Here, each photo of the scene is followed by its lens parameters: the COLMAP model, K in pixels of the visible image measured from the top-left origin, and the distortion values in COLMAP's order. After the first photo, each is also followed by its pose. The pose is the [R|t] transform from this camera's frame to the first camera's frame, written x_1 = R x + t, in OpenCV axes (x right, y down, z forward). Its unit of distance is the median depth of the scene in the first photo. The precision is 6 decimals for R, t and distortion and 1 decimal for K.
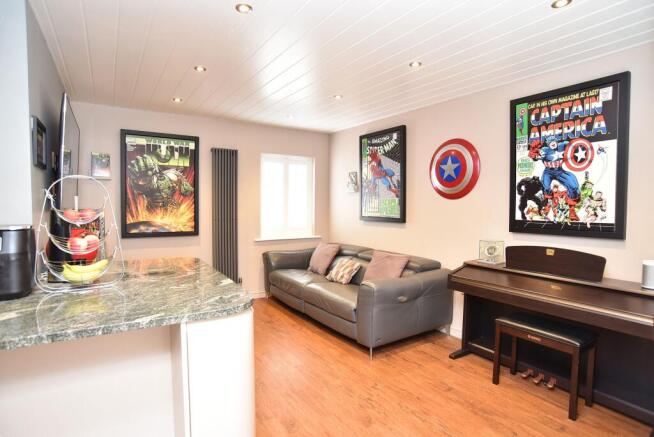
lens RADIAL K [[345.2, 0, 327.0], [0, 345.2, 218.5], [0, 0, 1]] dist [-0.073647, 0.002113]
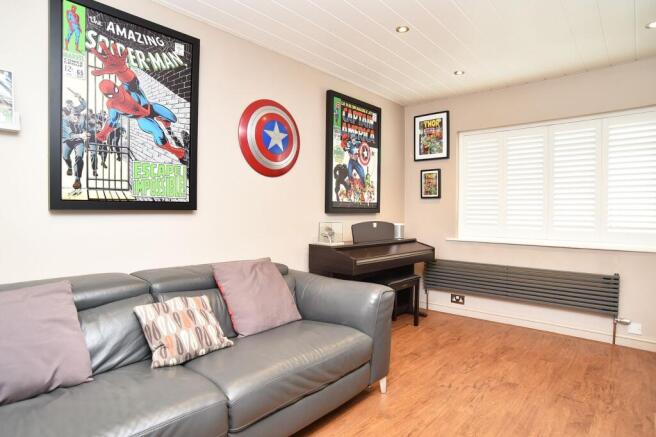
lens RADIAL K [[359.3, 0, 331.7], [0, 359.3, 218.4], [0, 0, 1]] dist [-0.067598, 0.001504]
pose [[-0.260806, -0.027106, 0.965011, -0.589432], [0.032794, 0.998780, 0.036918, 0.017116], [-0.964834, 0.041275, -0.259599, 1.372558]]
